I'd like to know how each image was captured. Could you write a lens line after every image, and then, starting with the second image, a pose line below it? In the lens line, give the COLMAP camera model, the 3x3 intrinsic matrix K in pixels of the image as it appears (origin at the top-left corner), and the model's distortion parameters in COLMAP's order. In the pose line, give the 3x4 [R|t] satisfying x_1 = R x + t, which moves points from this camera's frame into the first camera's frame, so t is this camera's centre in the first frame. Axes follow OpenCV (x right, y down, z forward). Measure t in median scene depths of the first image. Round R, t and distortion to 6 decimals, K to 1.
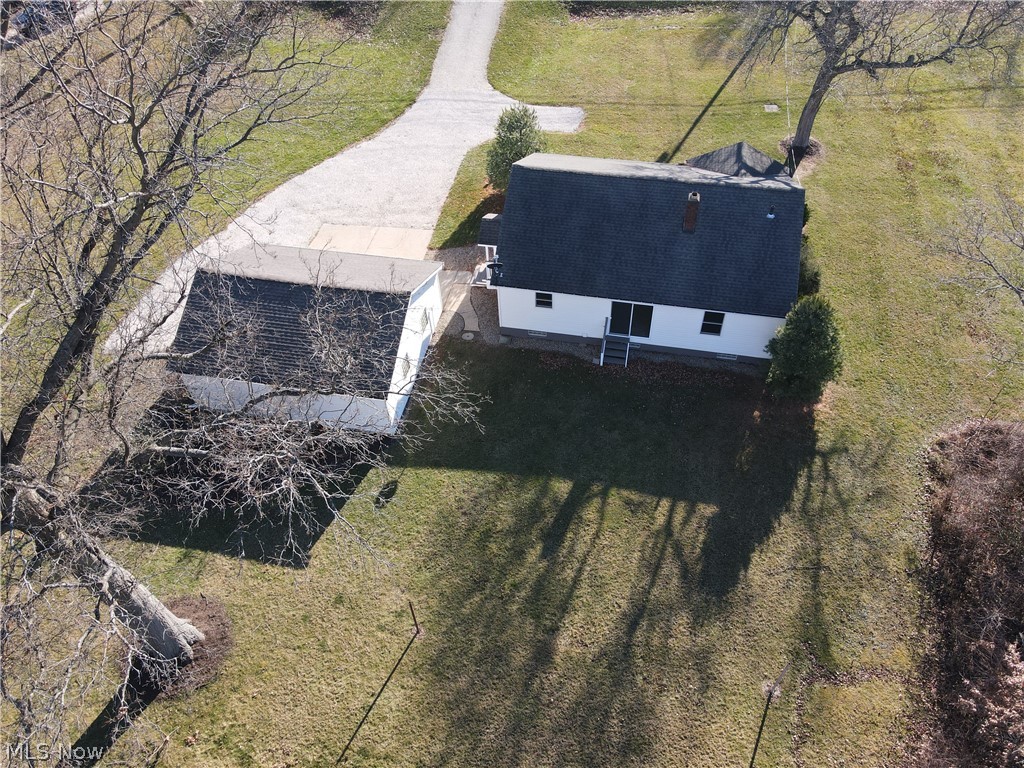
lens RADIAL K [[746.2, 0, 517.0], [0, 746.2, 380.5], [0, 0, 1]] dist [0.010602, 0.008907]
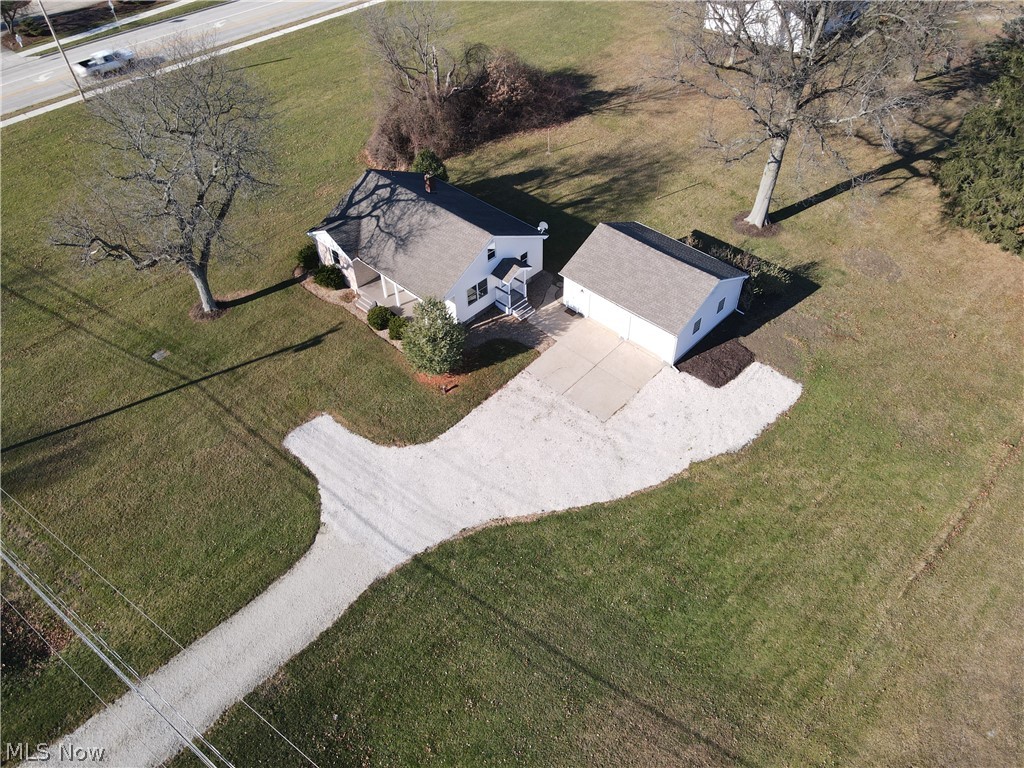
lens RADIAL K [[746.2, 0, 514.4], [0, 746.2, 379.2], [0, 0, 1]] dist [0.010602, 0.008907]
pose [[-0.848034, -0.342466, 0.404420, -0.854366], [0.419336, 0.032971, 0.907232, -1.880775], [-0.324031, 0.938951, 0.115648, 1.321485]]
